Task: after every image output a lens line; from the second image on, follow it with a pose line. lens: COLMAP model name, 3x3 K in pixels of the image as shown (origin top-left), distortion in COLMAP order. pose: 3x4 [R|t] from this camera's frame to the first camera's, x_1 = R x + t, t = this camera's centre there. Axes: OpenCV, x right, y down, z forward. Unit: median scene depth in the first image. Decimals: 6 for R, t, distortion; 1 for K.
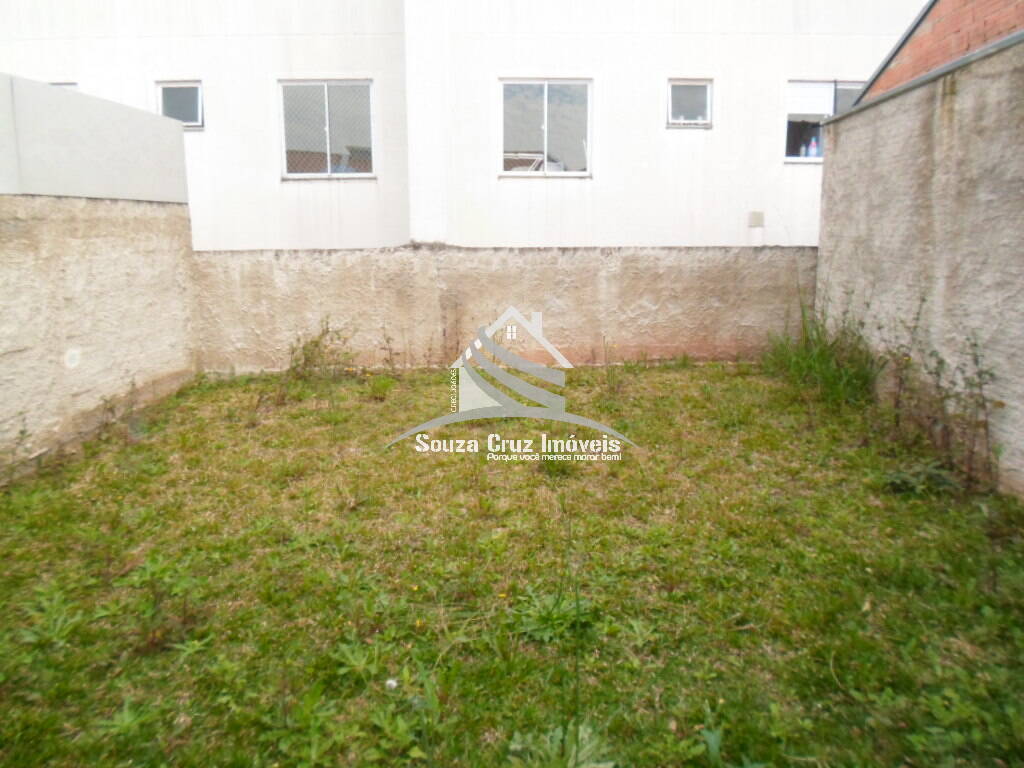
lens RADIAL K [[776.3, 0, 501.2], [0, 776.3, 380.2], [0, 0, 1]] dist [-0.020456, -0.009828]
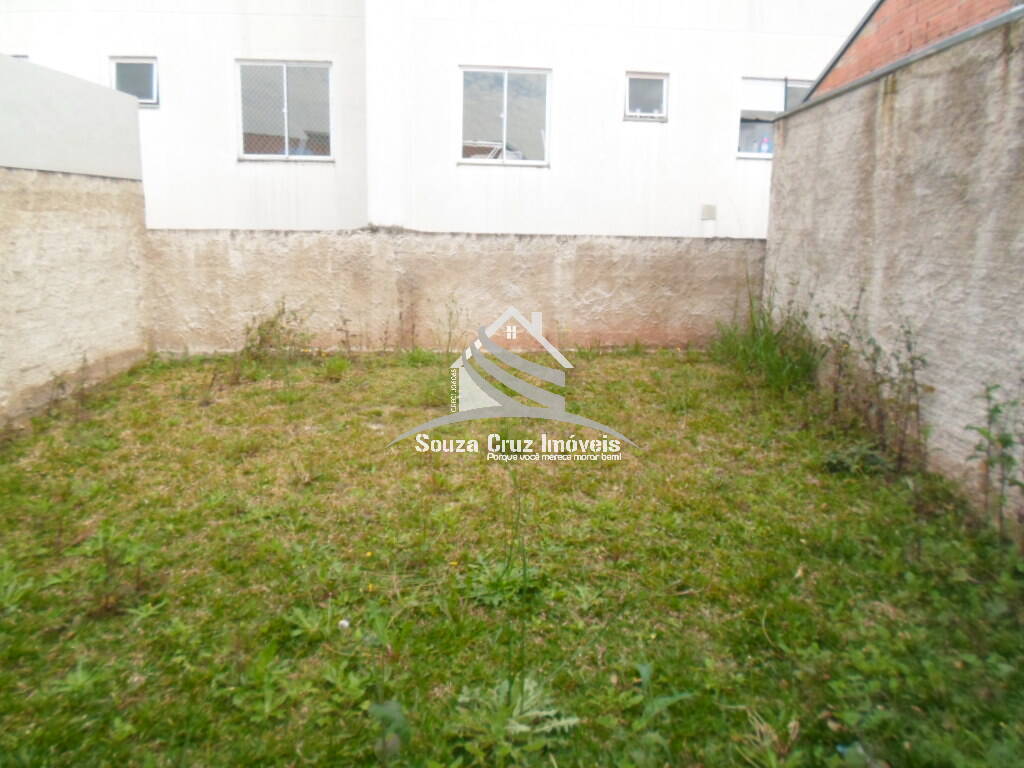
lens RADIAL K [[776.3, 0, 501.2], [0, 776.3, 380.2], [0, 0, 1]] dist [-0.020456, -0.009828]
pose [[0.998339, 0.013869, 0.055911, 0.001815], [-0.014445, 0.999846, 0.009917, 0.011762], [-0.055765, -0.010708, 0.998387, -0.014834]]
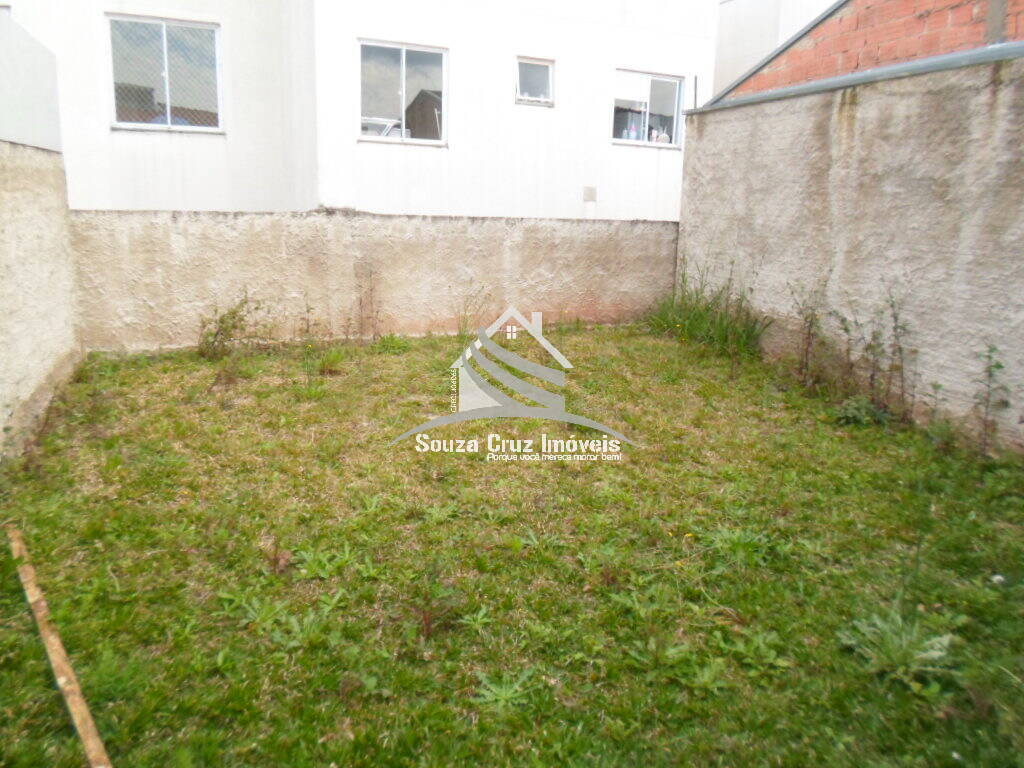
lens RADIAL K [[776.3, 0, 501.2], [0, 776.3, 380.2], [0, 0, 1]] dist [-0.020456, -0.009828]
pose [[0.925649, -0.051250, 0.374898, -0.328153], [0.034835, 0.998120, 0.050437, -0.006696], [-0.376777, -0.033627, 0.925693, 0.032823]]
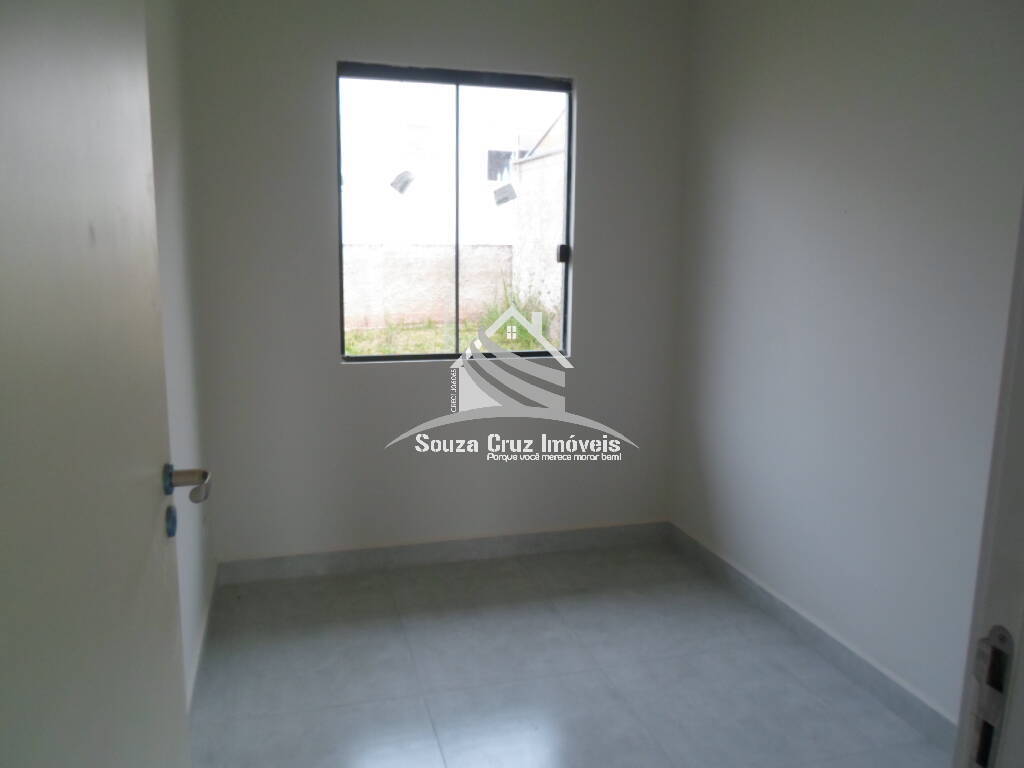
lens RADIAL K [[776.3, 0, 501.2], [0, 776.3, 380.2], [0, 0, 1]] dist [-0.020456, -0.009828]
pose [[0.931829, -0.048507, 0.359641, -0.195065], [0.048286, 0.998787, 0.009603, 0.086811], [-0.359670, 0.008418, 0.933041, -0.468802]]
